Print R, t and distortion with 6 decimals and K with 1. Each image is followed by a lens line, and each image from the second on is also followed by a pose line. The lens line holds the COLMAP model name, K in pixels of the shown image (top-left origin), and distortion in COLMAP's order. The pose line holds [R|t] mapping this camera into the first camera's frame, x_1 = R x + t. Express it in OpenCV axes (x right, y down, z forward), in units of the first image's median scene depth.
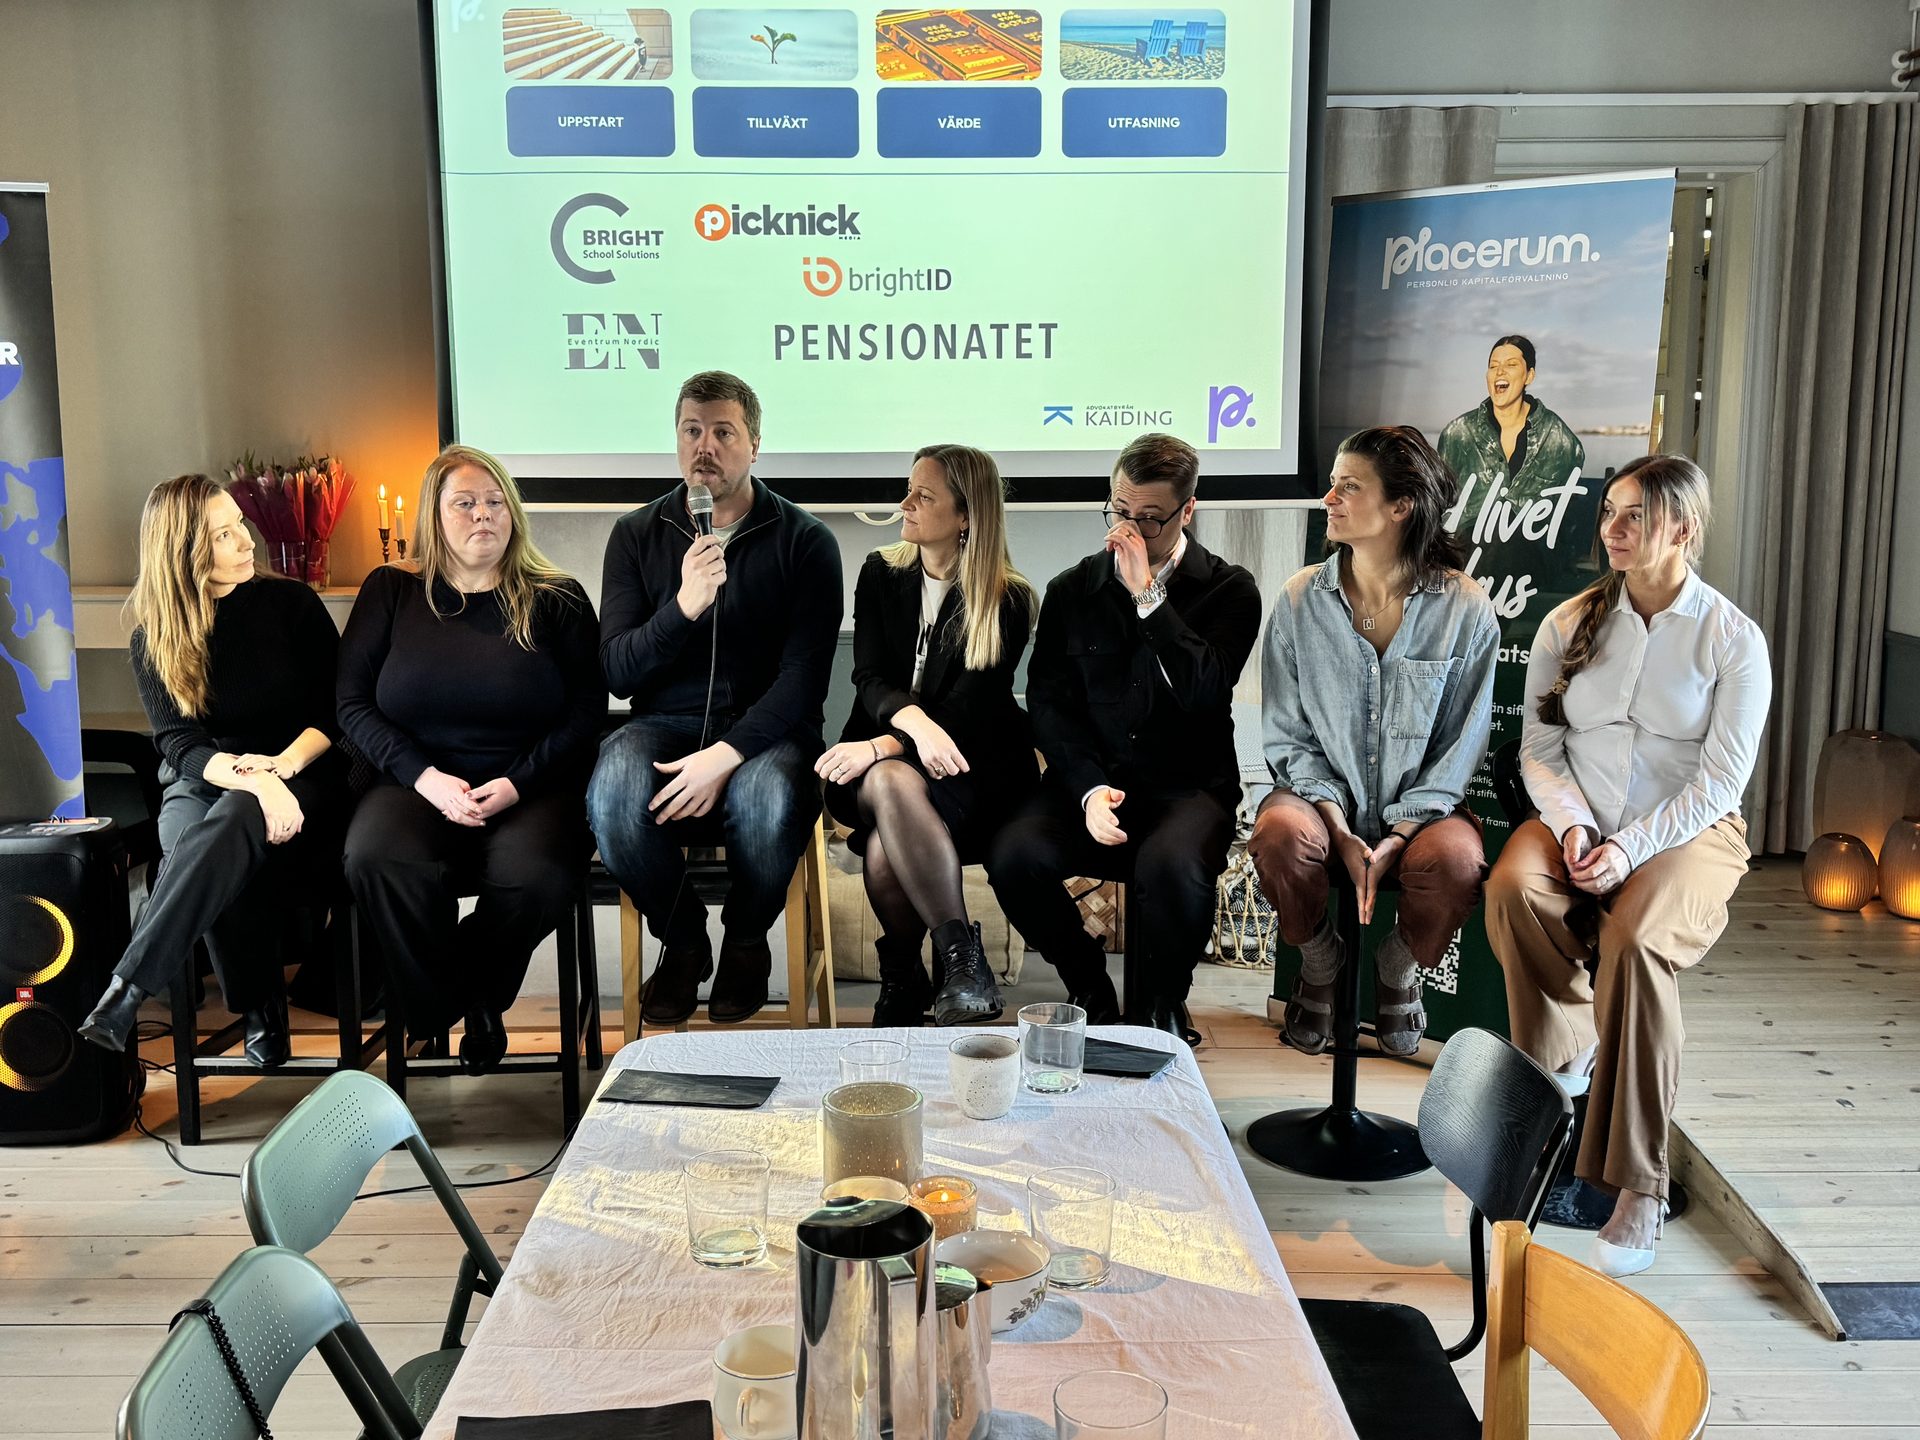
lens RADIAL K [[1926.2, 0, 923.8], [0, 1926.2, 746.1], [0, 0, 1]] dist [0.066221, 0.000000]
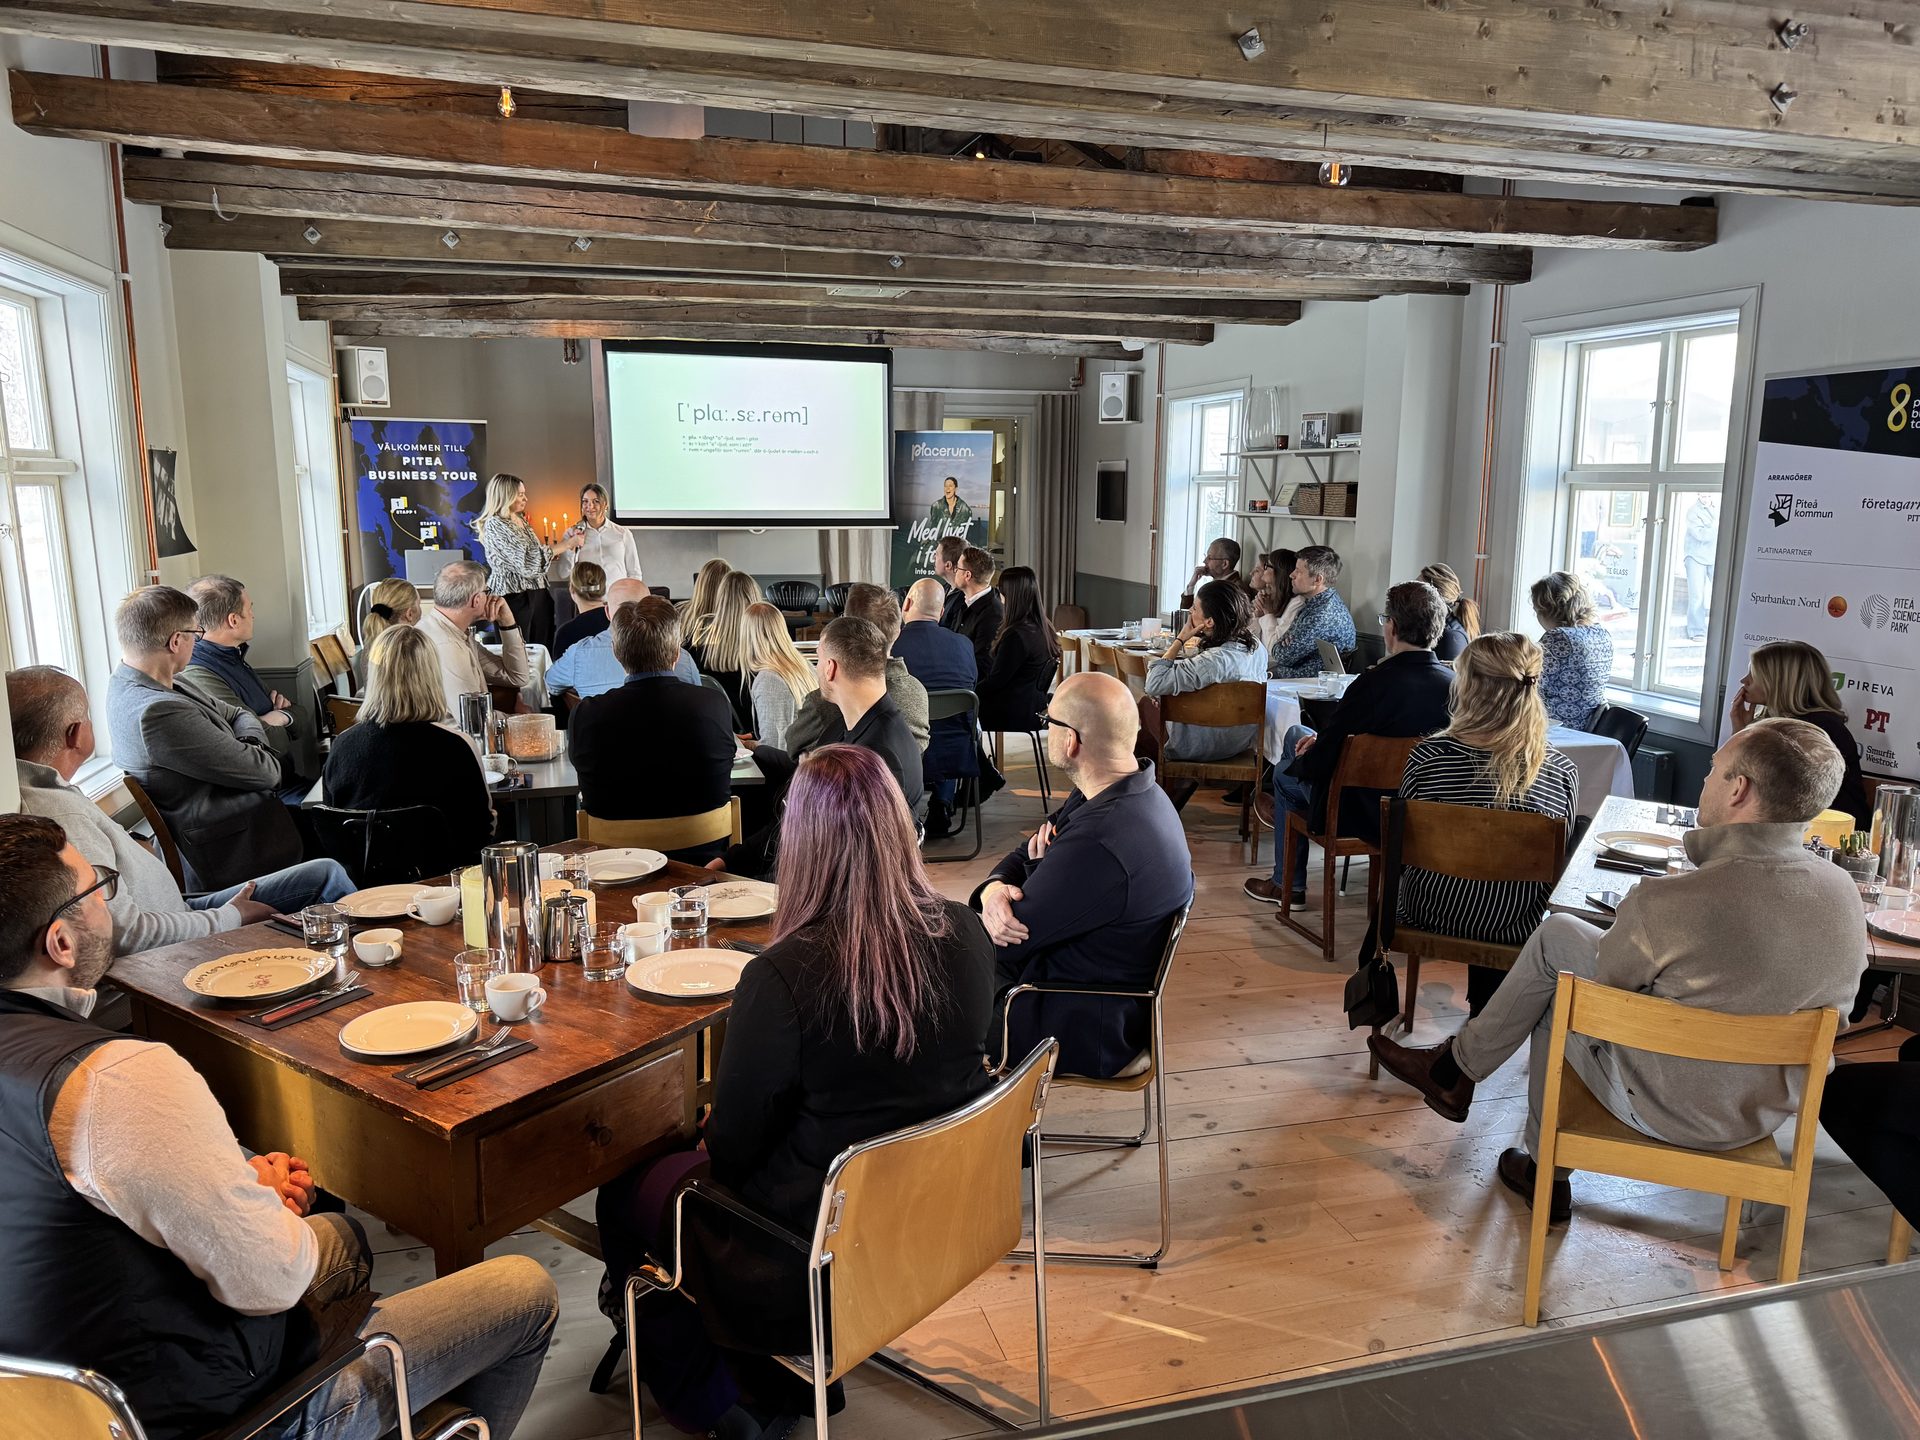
lens RADIAL K [[1379.3, 0, 966.1], [0, 1379.3, 732.3], [0, 0, 1]] dist [0.032988, -0.039748]
pose [[0.958636, -0.040689, 0.281712, -0.344870], [0.035378, 0.999088, 0.023916, 0.165303], [-0.282428, -0.012961, 0.959201, -1.242602]]
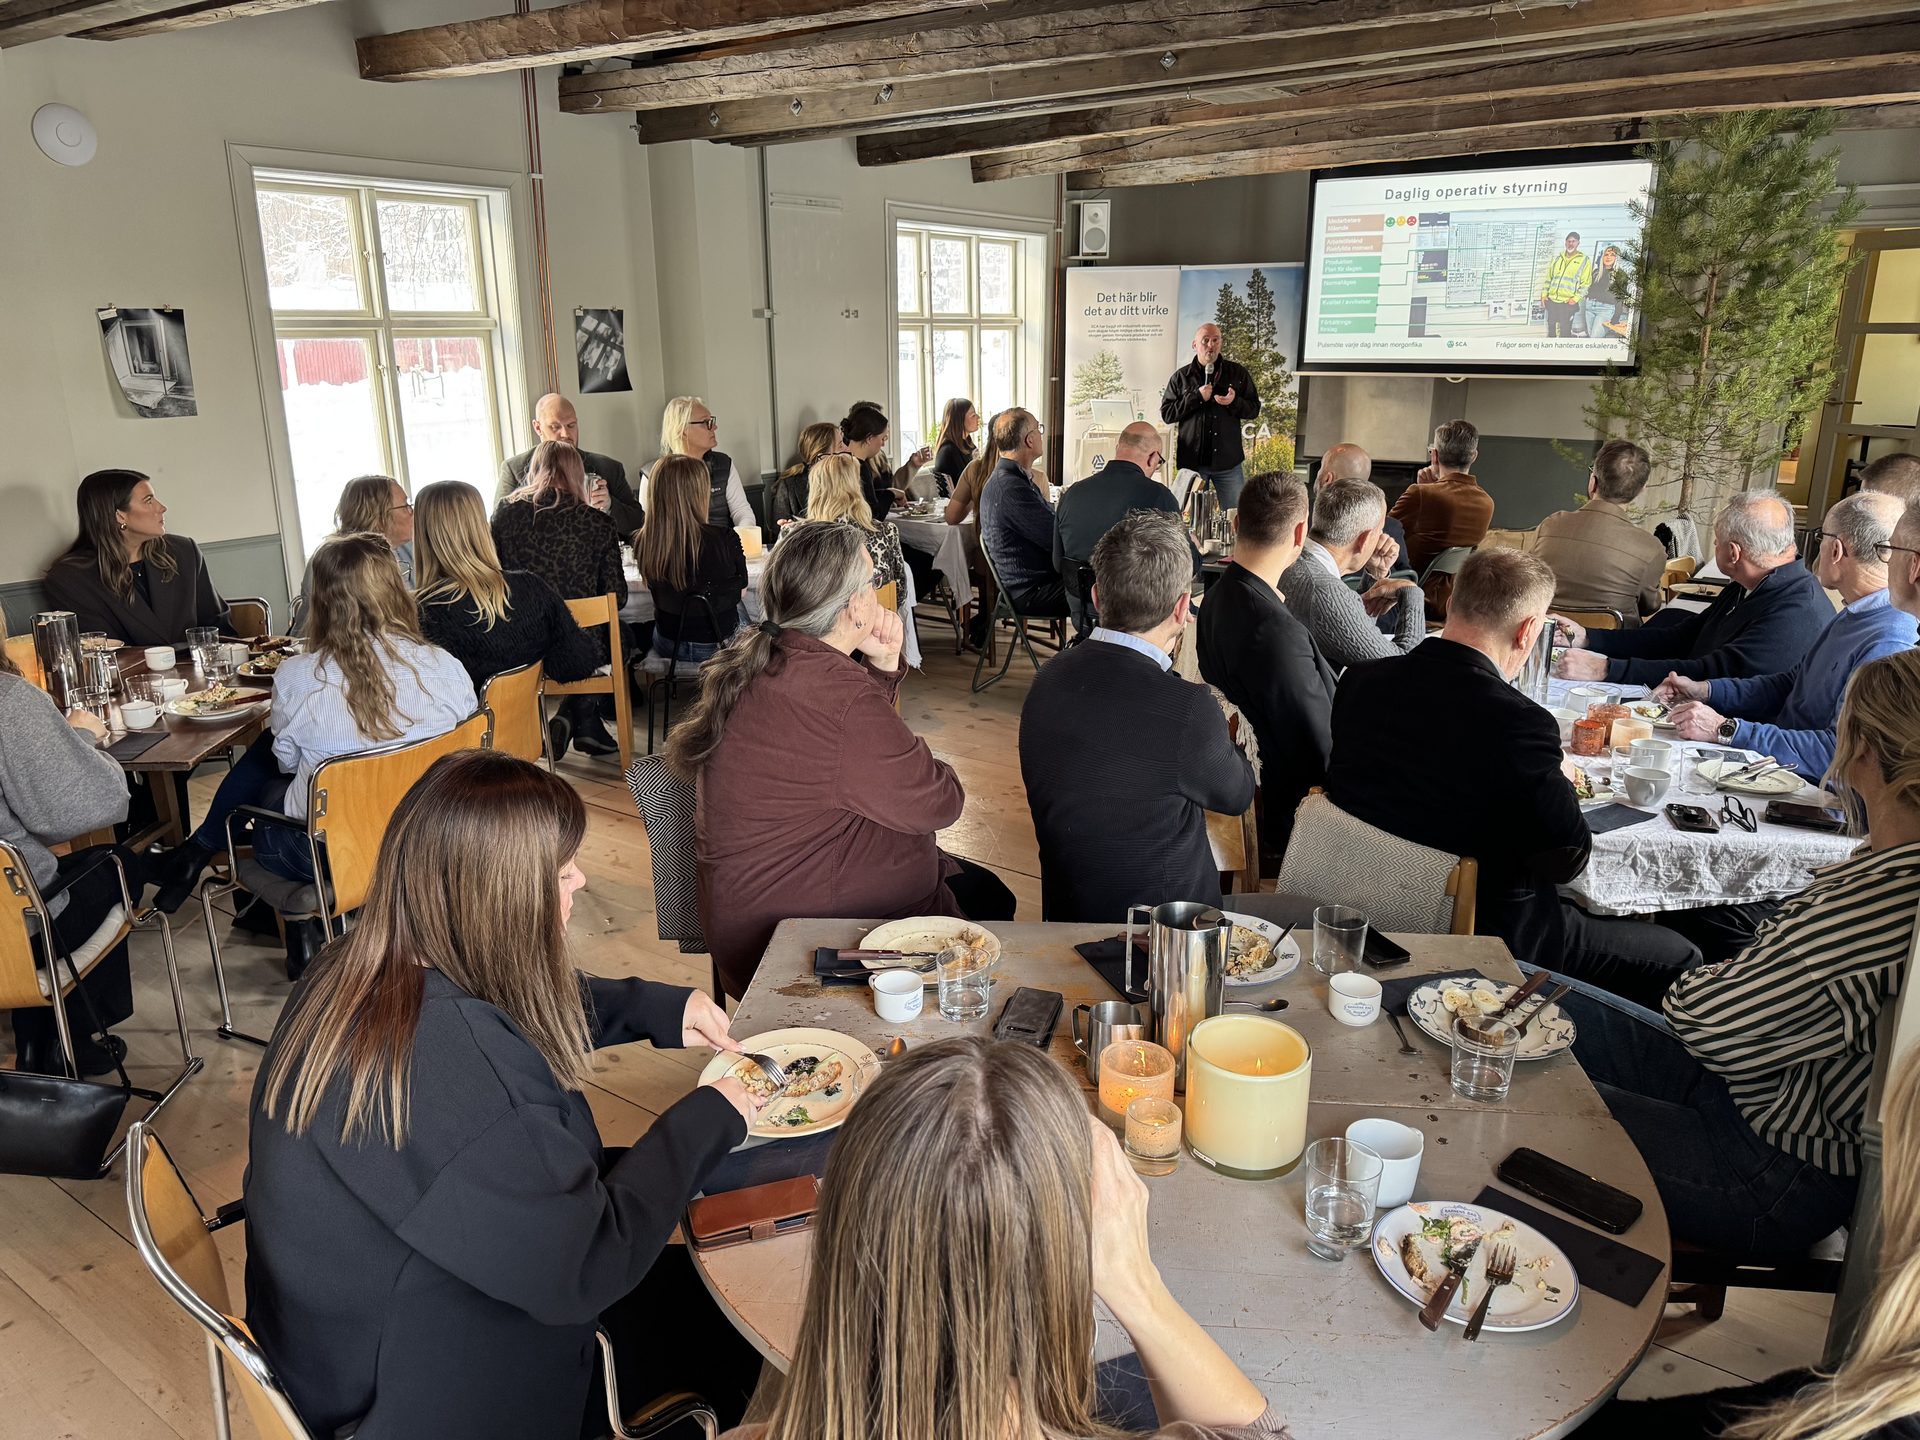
lens RADIAL K [[1379.3, 0, 949.4], [0, 1379.3, 756.5], [0, 0, 1]] dist [0.032988, -0.039748]
pose [[0.818081, 0.173003, -0.548465, 0.554514], [-0.091720, 0.980722, 0.172543, 0.118241], [0.567742, -0.090849, 0.818178, -1.014298]]
